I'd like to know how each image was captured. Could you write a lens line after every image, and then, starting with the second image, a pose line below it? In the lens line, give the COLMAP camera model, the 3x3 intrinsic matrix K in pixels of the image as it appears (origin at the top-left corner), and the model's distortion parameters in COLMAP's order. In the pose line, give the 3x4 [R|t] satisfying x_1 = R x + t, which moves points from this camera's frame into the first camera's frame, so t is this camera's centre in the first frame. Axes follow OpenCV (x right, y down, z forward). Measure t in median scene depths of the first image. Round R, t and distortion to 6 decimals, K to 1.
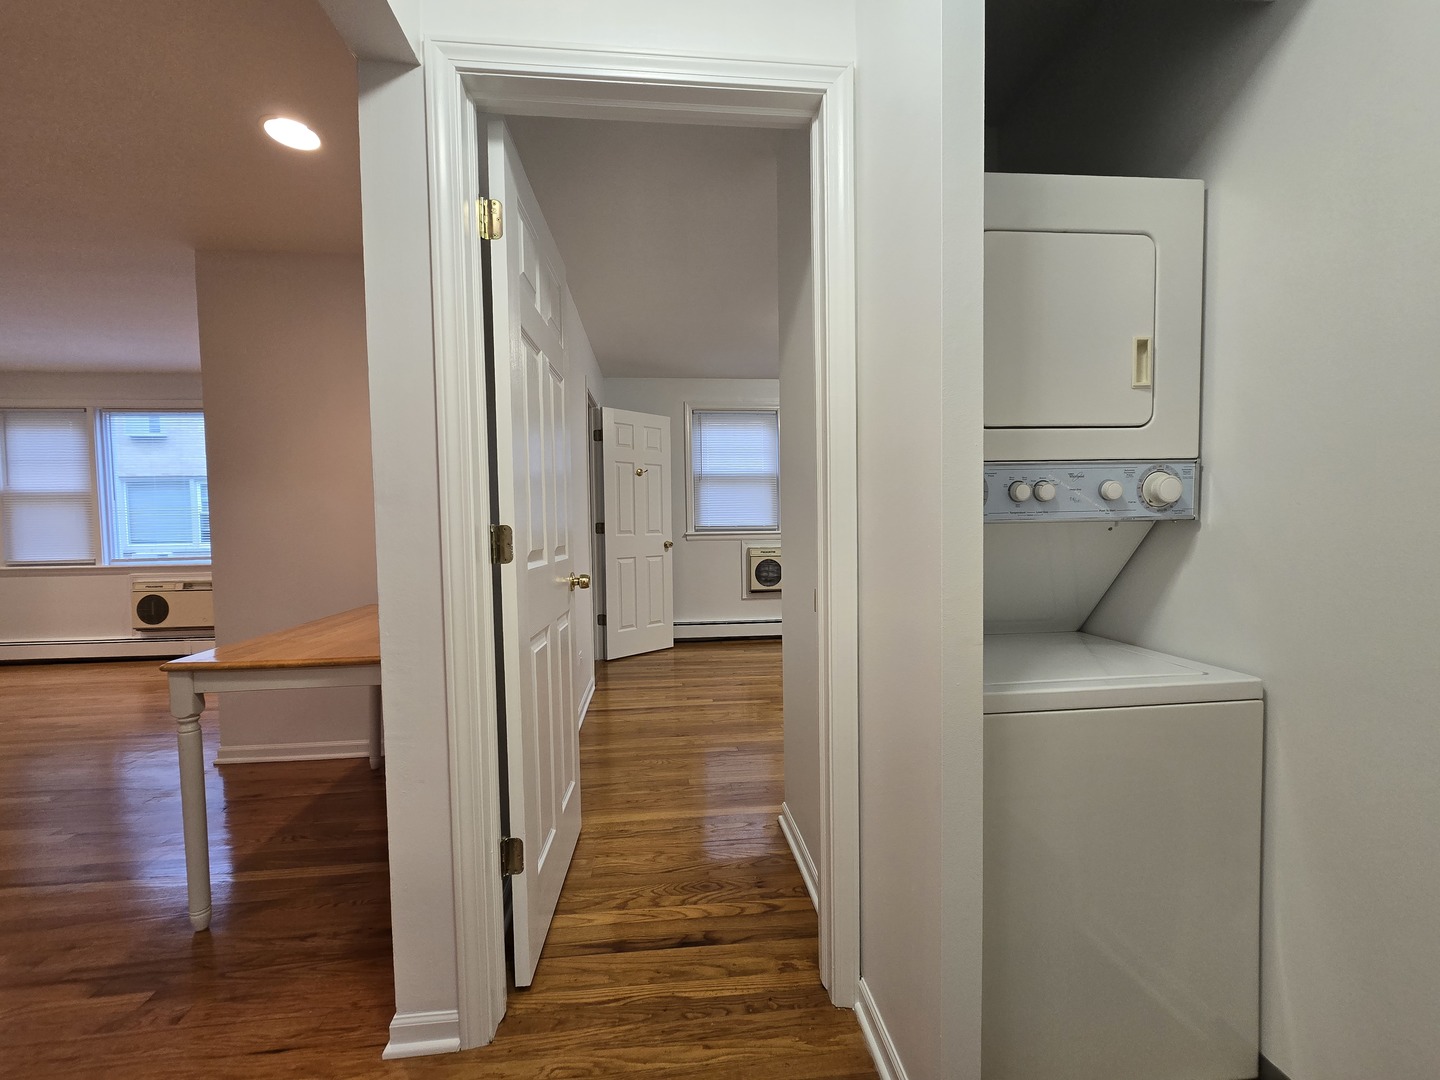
lens RADIAL K [[592.7, 0, 716.9], [0, 592.7, 543.8], [0, 0, 1]] dist [-0.002003, -0.001209]
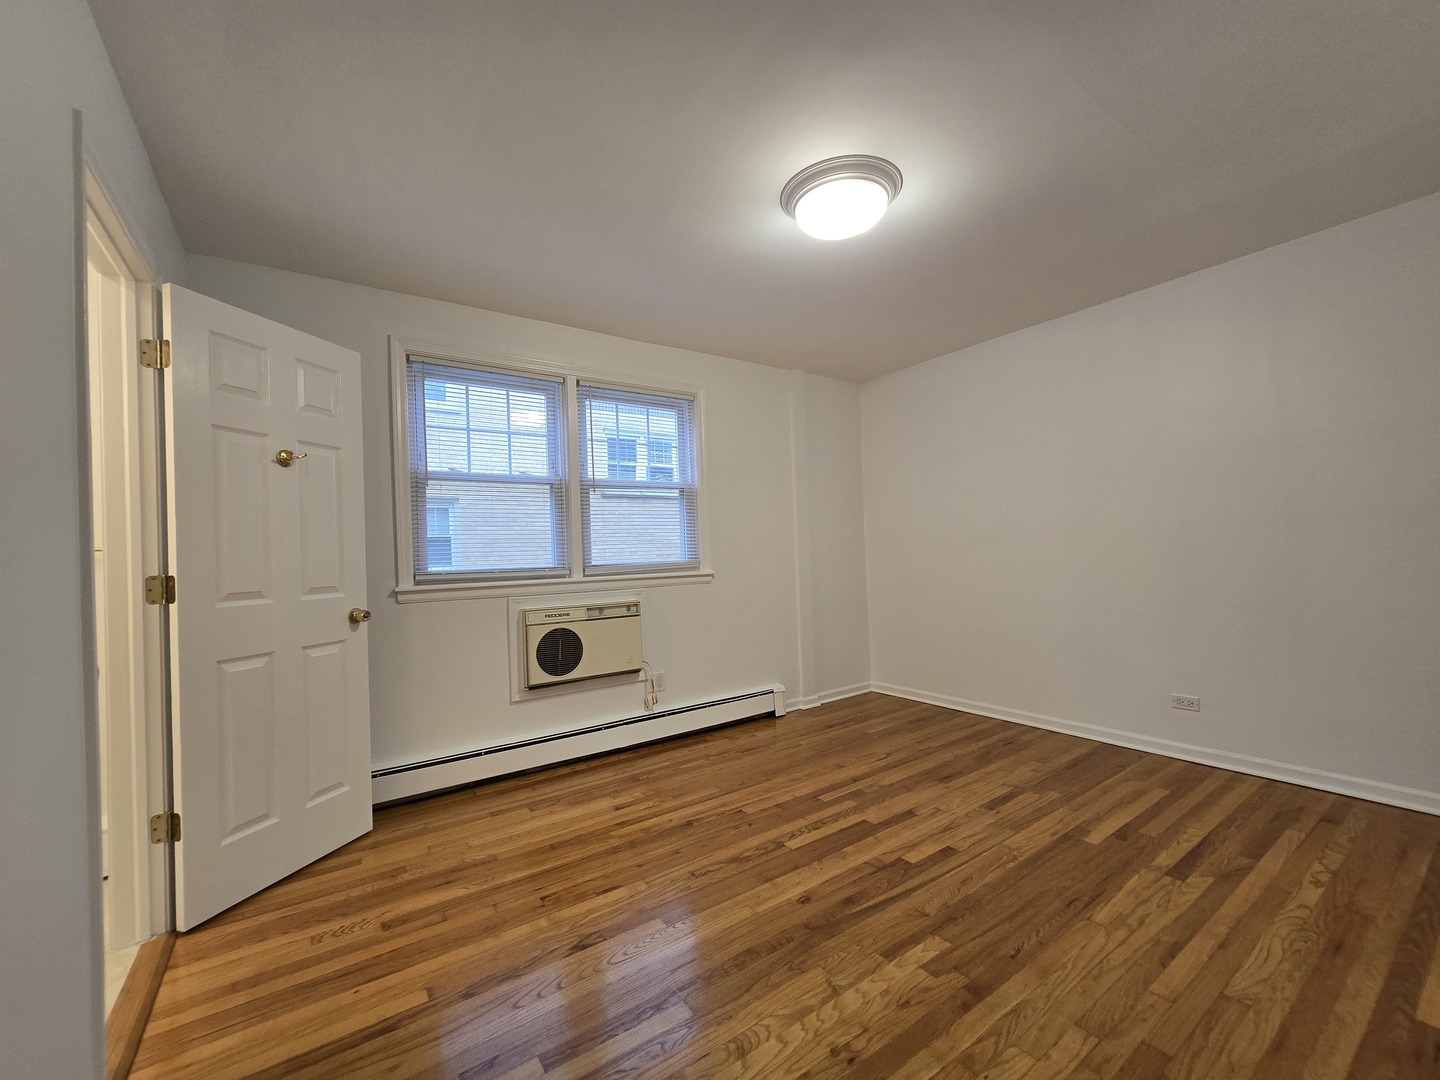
lens RADIAL K [[592.7, 0, 714.6], [0, 592.7, 547.1], [0, 0, 1]] dist [-0.002003, -0.001209]
pose [[0.878113, -0.013467, 0.478264, -0.057633], [0.042617, 0.997832, -0.050150, -0.017862], [-0.476552, 0.064420, 0.876783, 0.442471]]
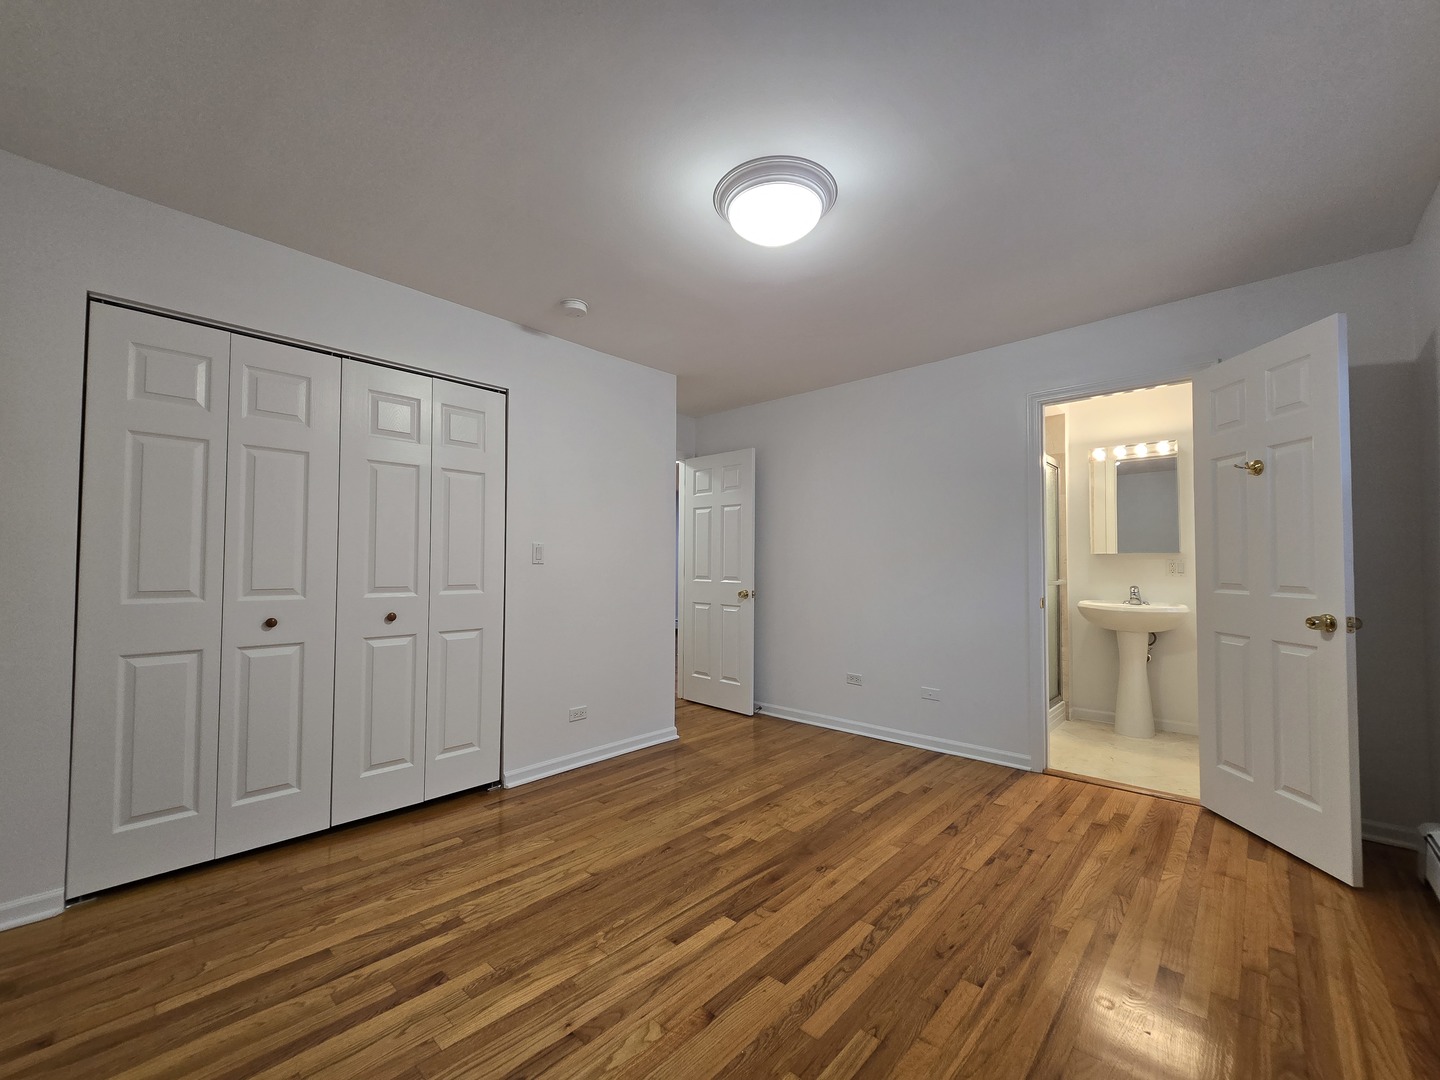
lens RADIAL K [[592.7, 0, 718.3], [0, 592.7, 548.5], [0, 0, 1]] dist [-0.002003, -0.001209]
pose [[-0.752118, -0.007599, -0.658984, 0.502781], [-0.019293, 0.999759, 0.010491, -0.046805], [0.658746, 0.020604, -0.752083, 1.020239]]
